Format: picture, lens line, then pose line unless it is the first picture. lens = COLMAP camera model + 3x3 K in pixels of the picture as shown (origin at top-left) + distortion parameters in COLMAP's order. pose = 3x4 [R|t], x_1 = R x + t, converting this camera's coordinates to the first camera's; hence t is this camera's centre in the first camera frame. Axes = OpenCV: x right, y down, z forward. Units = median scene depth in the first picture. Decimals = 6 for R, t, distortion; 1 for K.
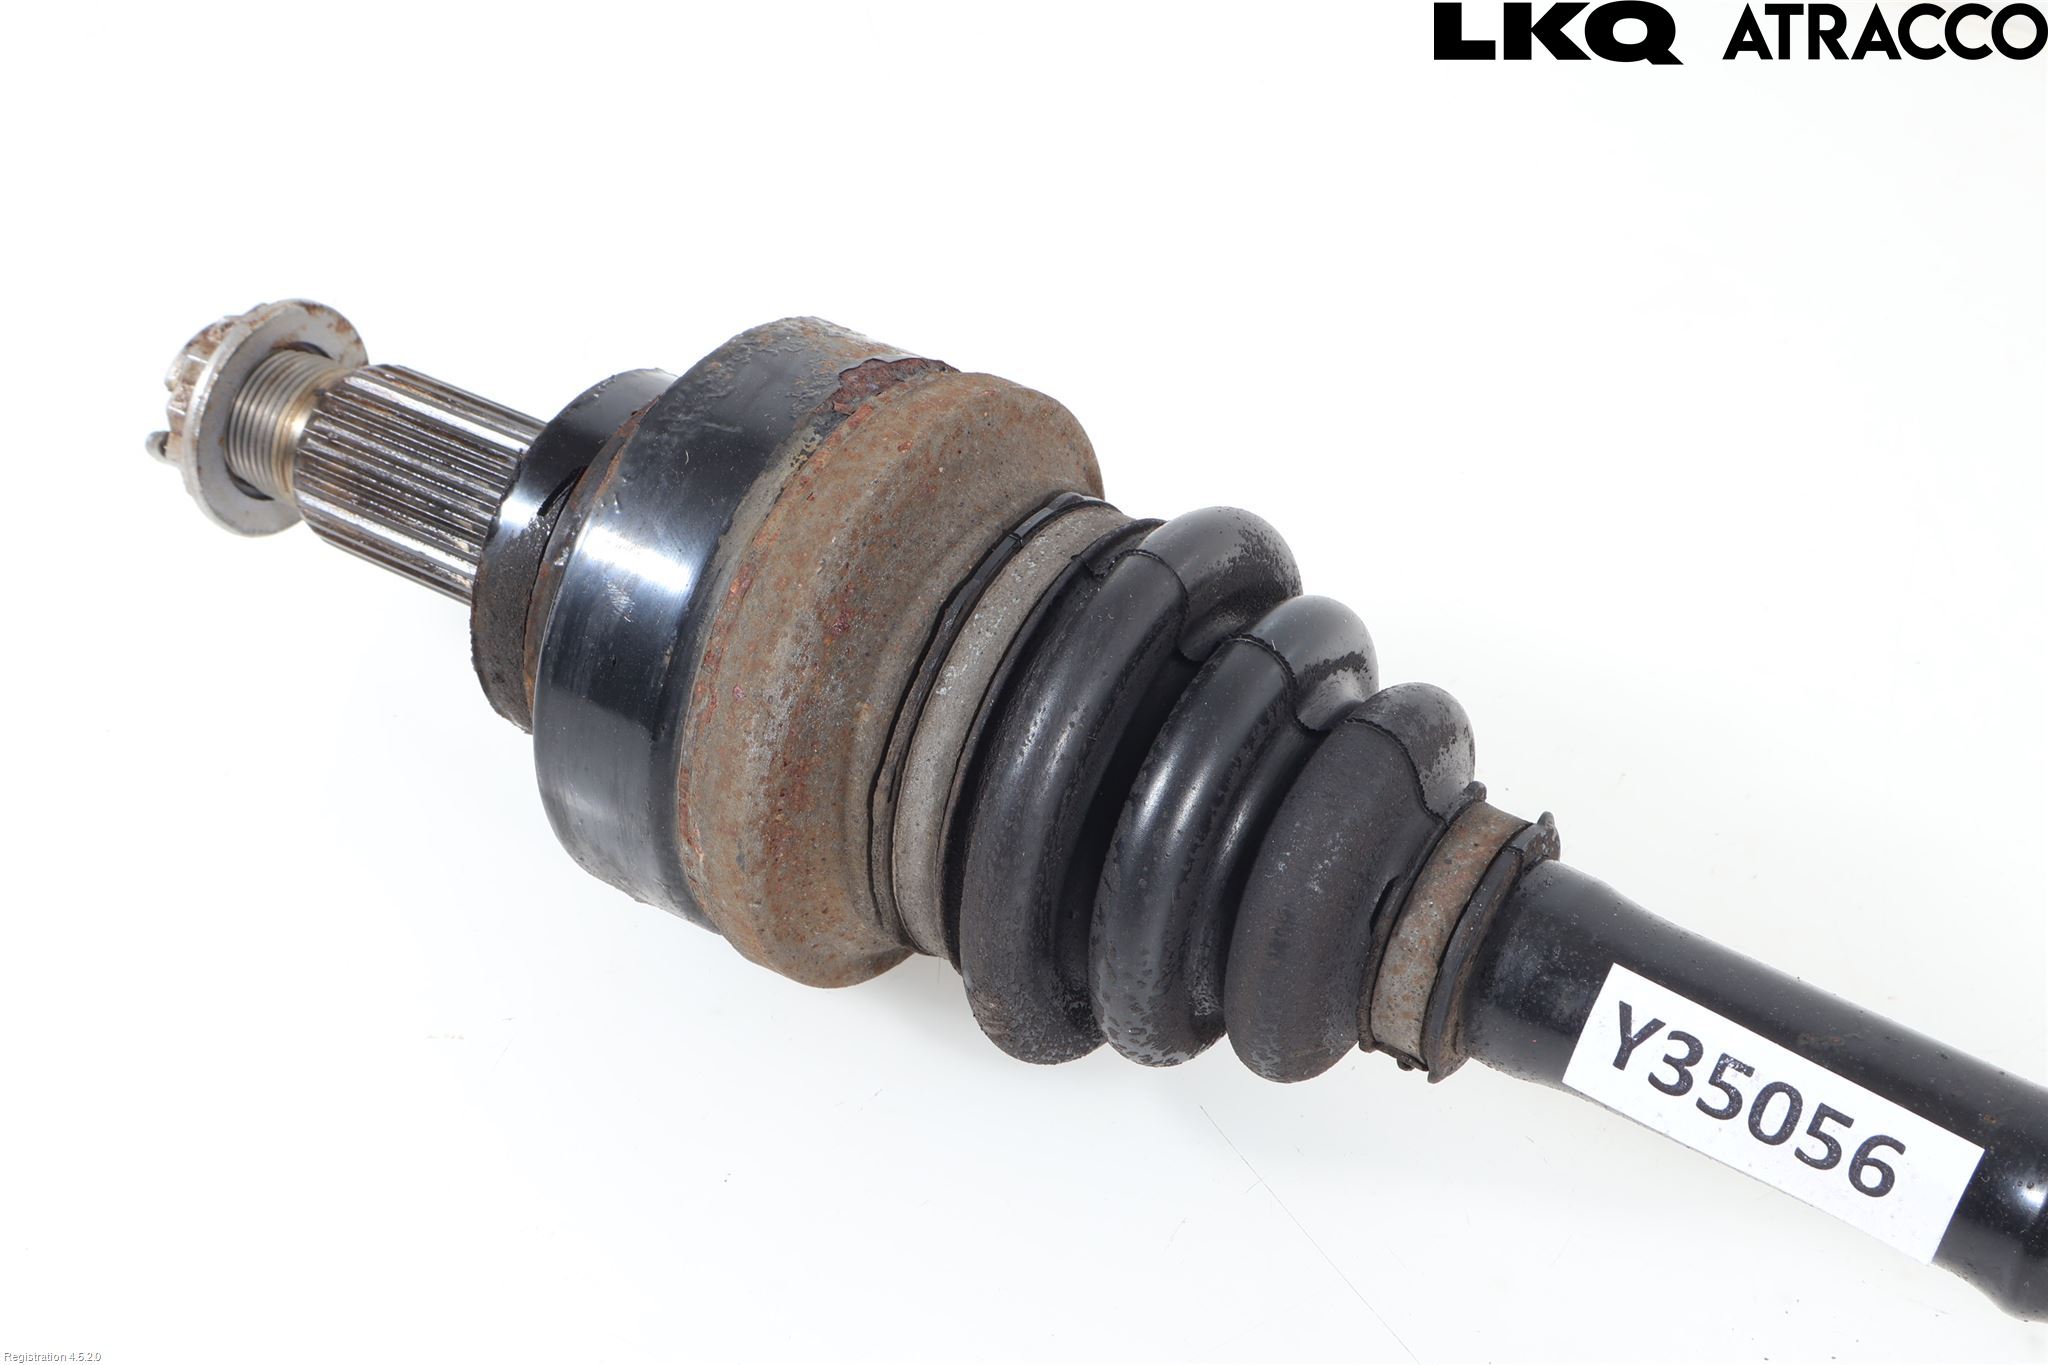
lens RADIAL K [[3046.4, 0, 1024.2], [0, 3046.4, 682.7], [0, 0, 1]] dist [-0.000093, 0.000000]
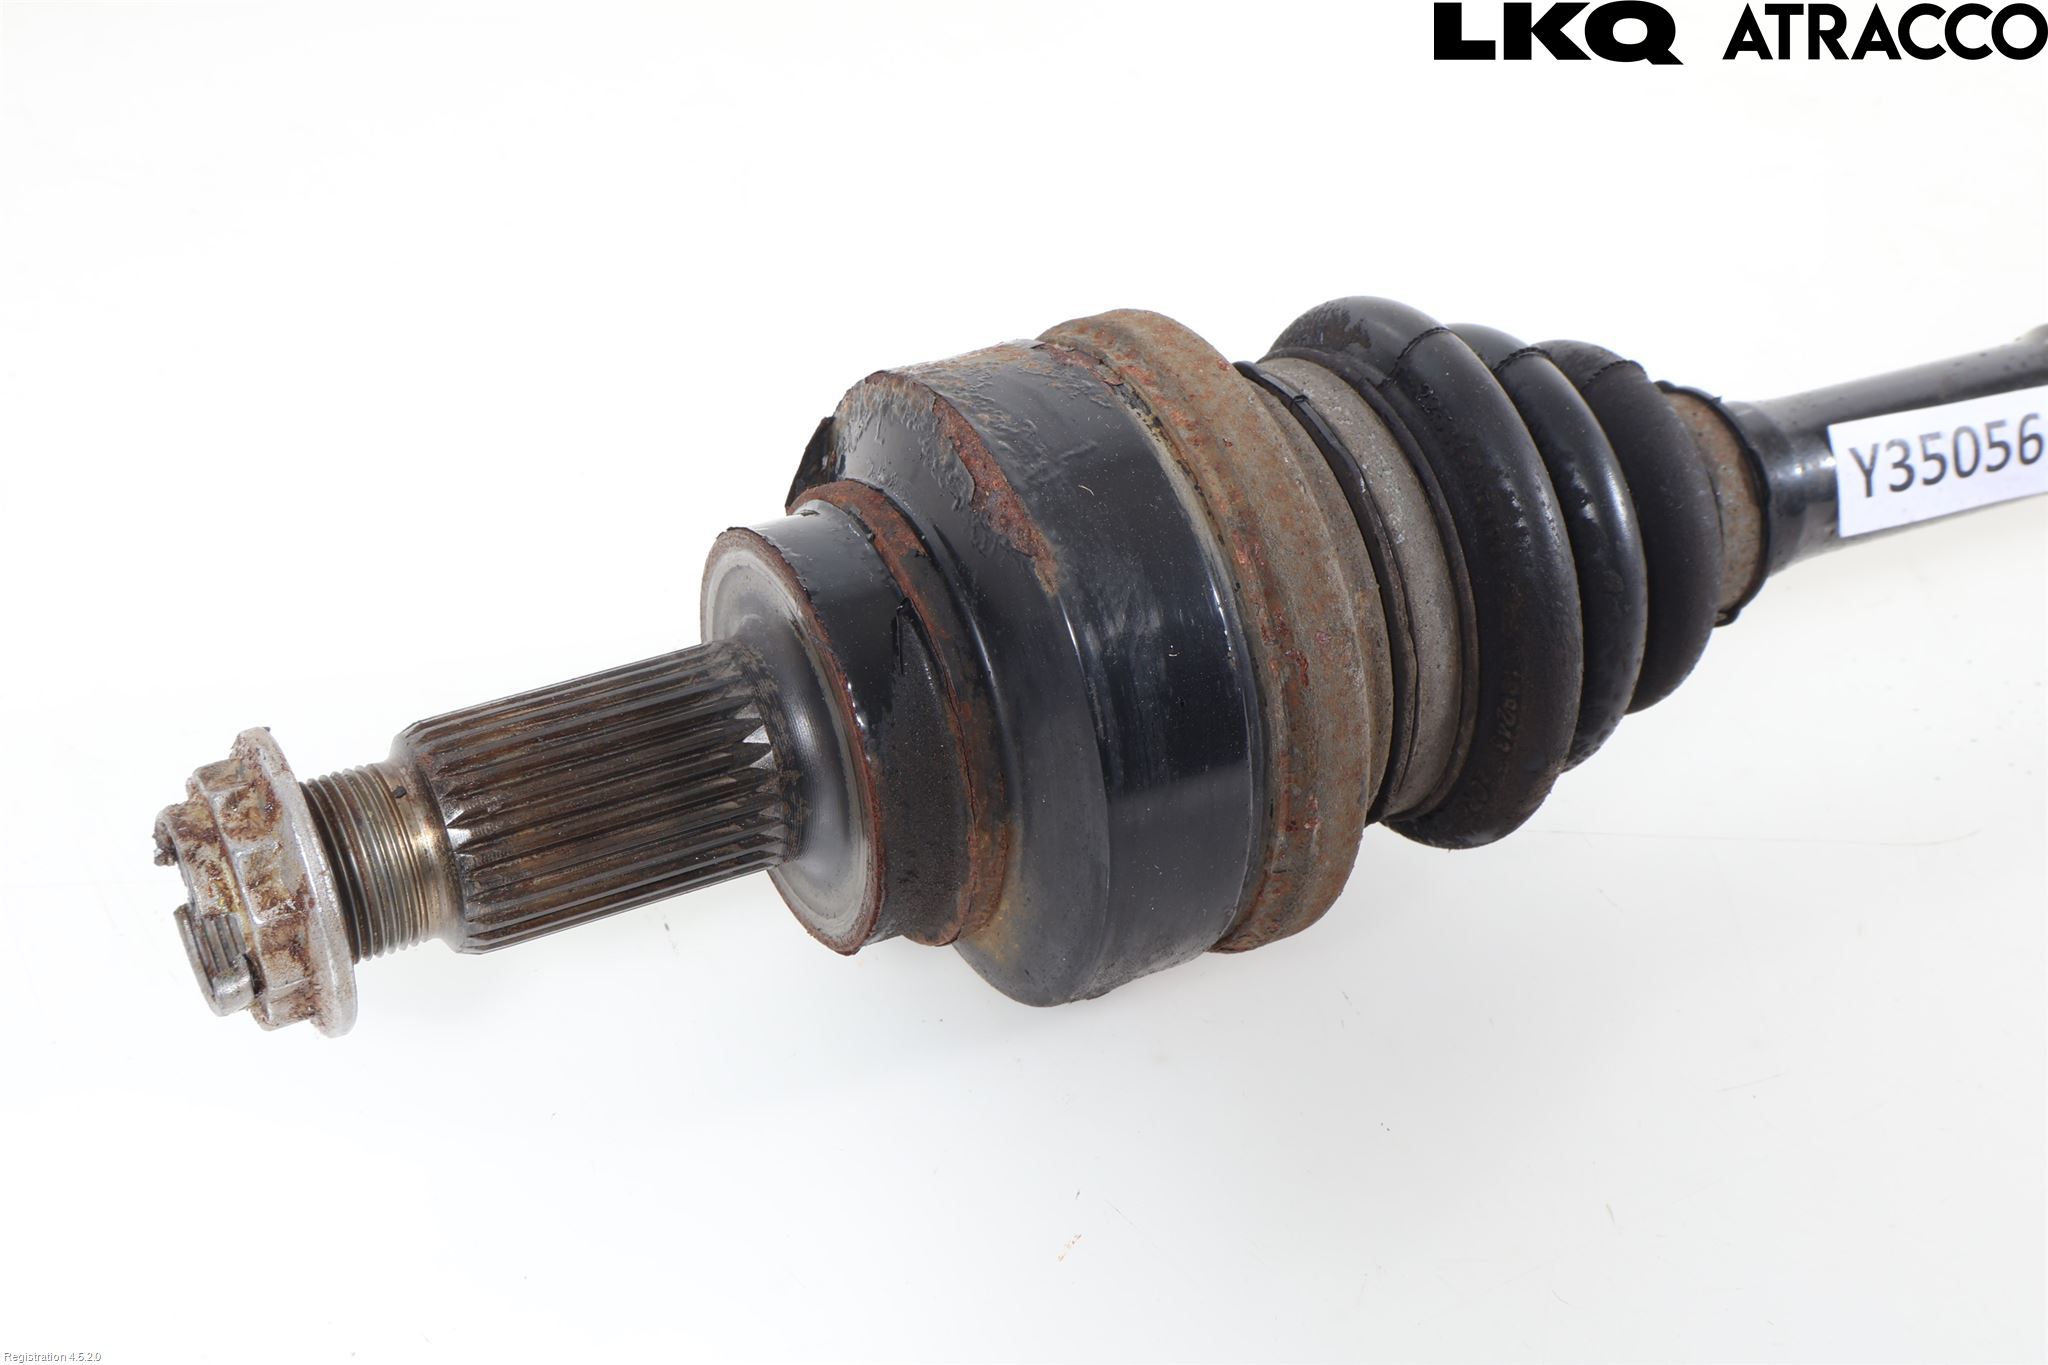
lens RADIAL K [[3046.4, 0, 1024.1], [0, 3046.4, 682.3], [0, 0, 1]] dist [-0.000093, 0.000000]
pose [[0.495173, -0.508396, 0.704513, -0.868095], [0.532273, 0.818425, 0.216485, -0.256262], [-0.686651, 0.267796, 0.675867, 0.432591]]
